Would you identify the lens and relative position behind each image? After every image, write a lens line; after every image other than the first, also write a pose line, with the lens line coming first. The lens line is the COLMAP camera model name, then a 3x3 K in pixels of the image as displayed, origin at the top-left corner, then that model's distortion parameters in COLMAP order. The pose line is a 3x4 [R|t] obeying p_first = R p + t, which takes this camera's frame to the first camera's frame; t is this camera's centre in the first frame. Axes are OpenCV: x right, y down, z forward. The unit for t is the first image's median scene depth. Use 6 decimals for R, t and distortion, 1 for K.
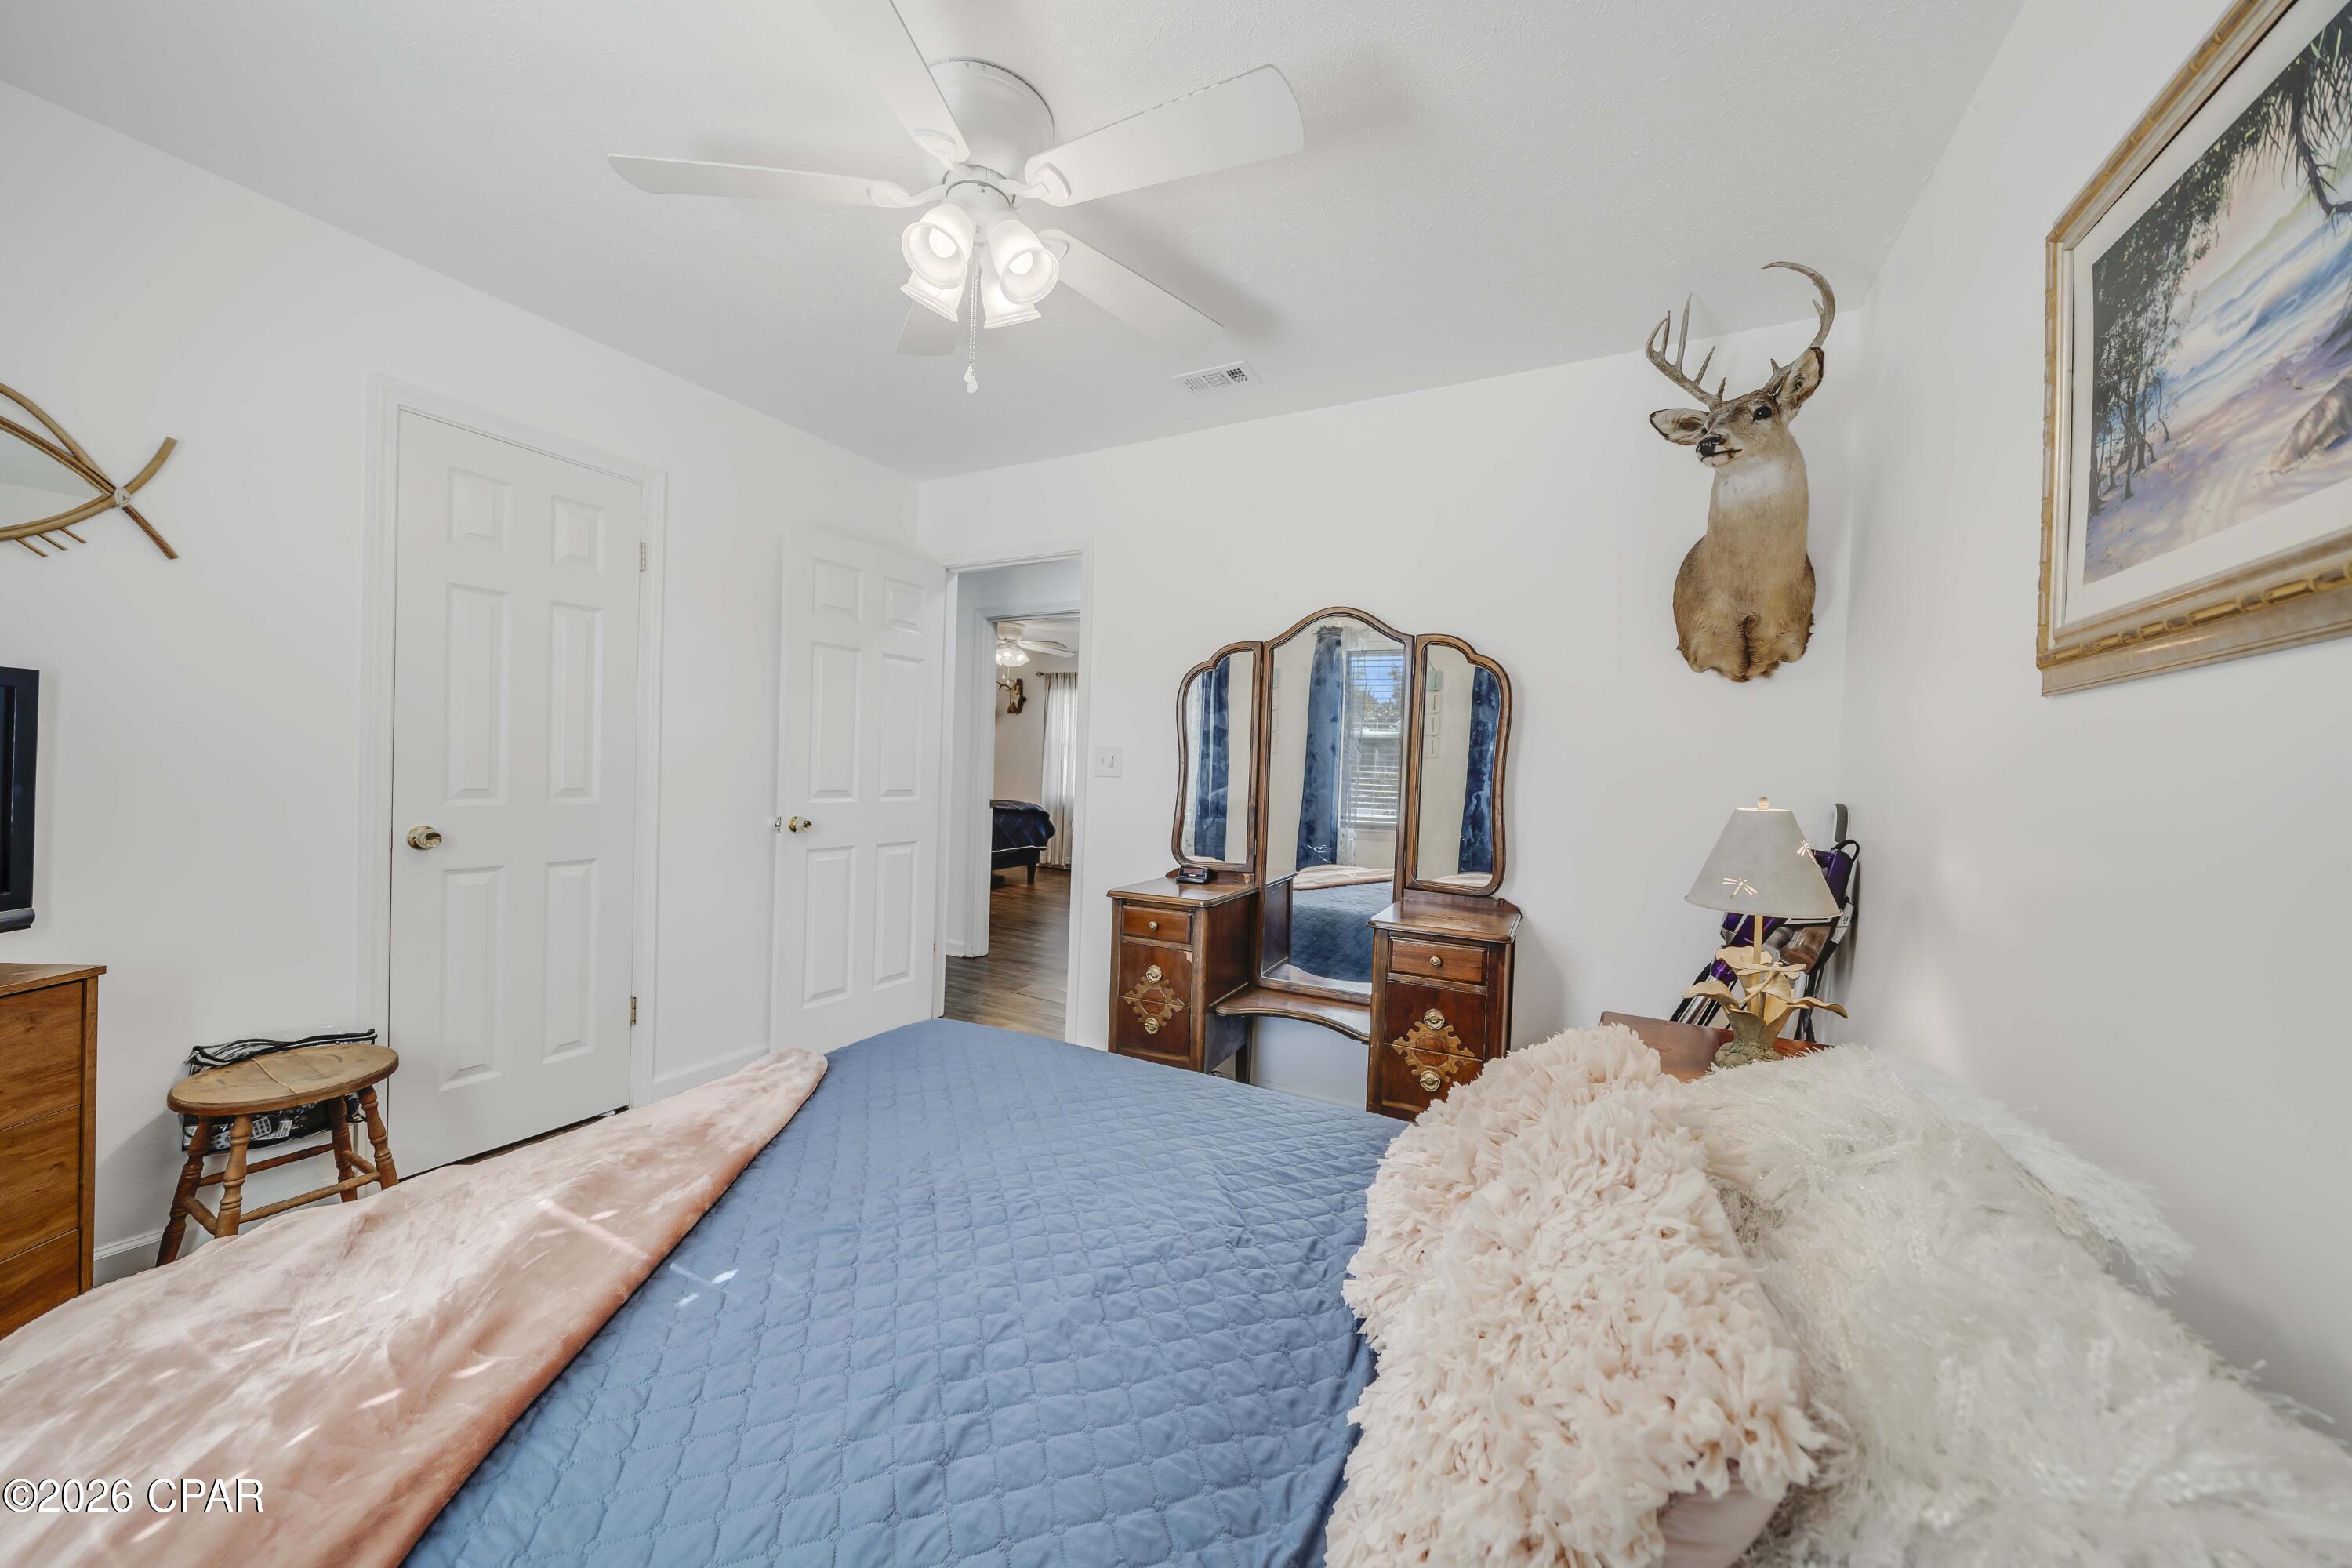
lens RADIAL K [[813.7, 0, 1160.7], [0, 813.7, 785.6], [0, 0, 1]] dist [-0.004348, -0.000112]
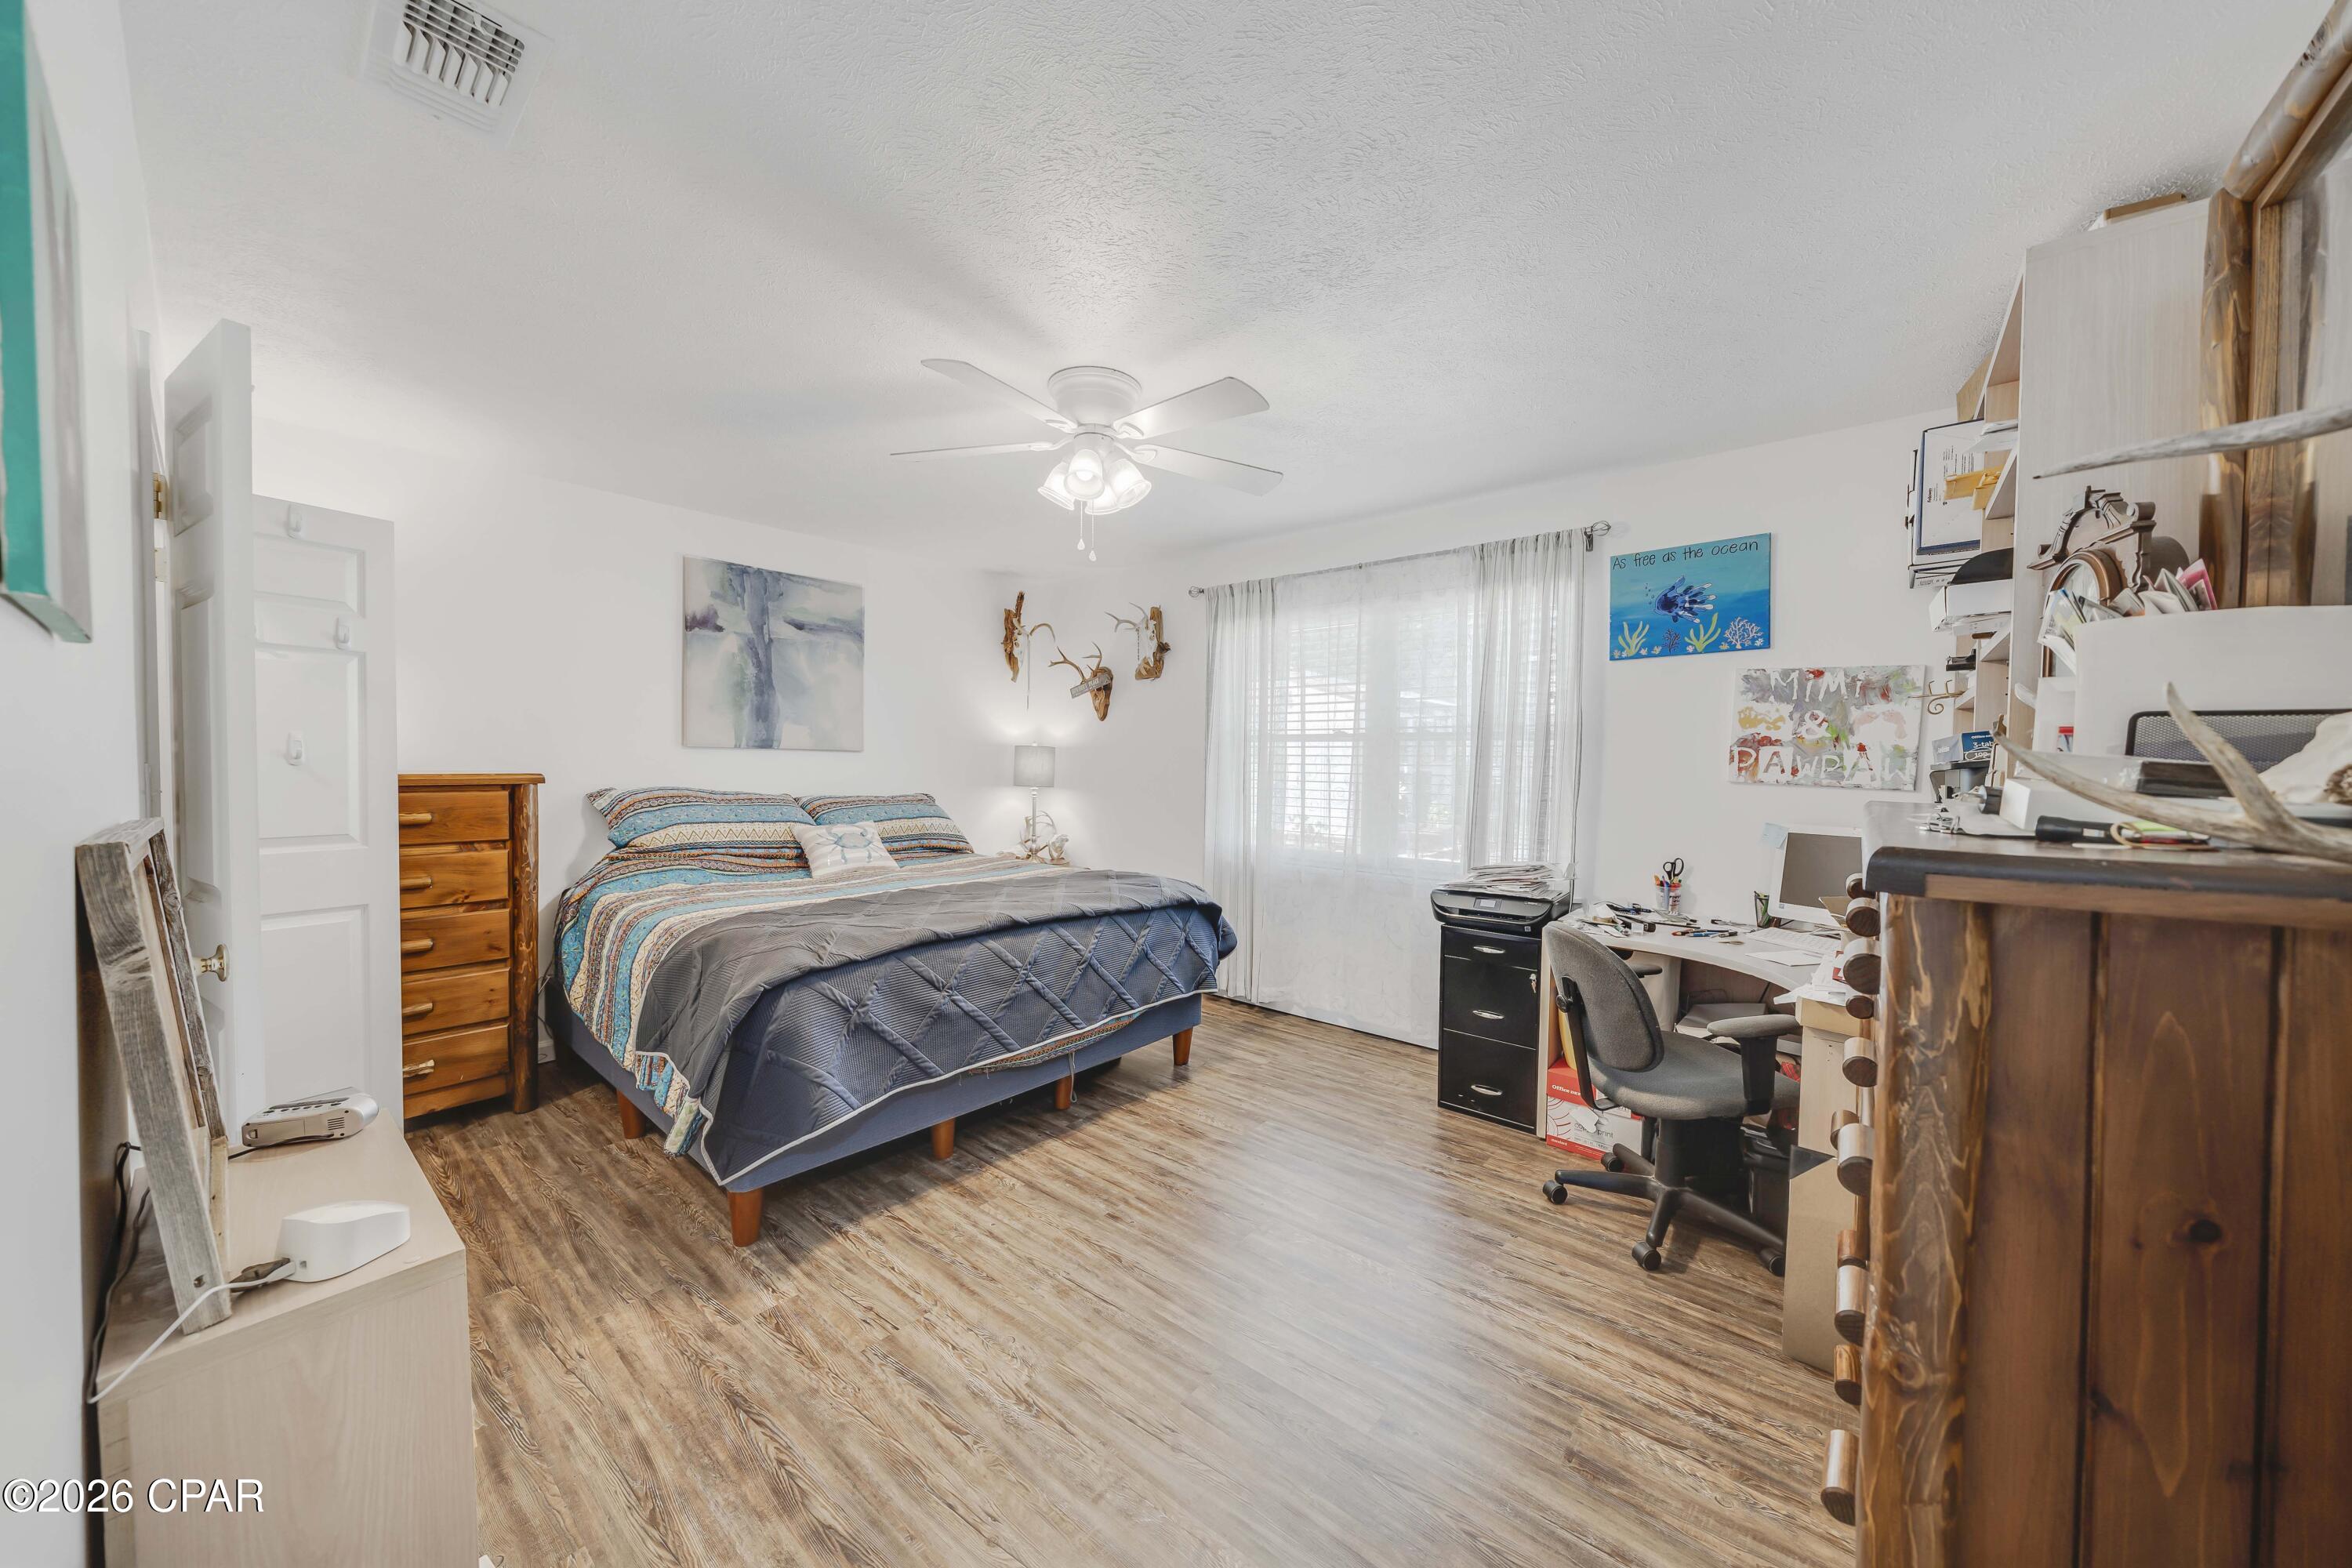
lens RADIAL K [[813.7, 0, 1160.7], [0, 813.7, 785.6], [0, 0, 1]] dist [-0.004348, -0.000112]
pose [[0.976969, -0.021149, -0.212332, -0.071336], [0.022349, 0.999745, 0.003254, -0.025888], [0.212209, -0.007924, 0.977192, 0.539227]]
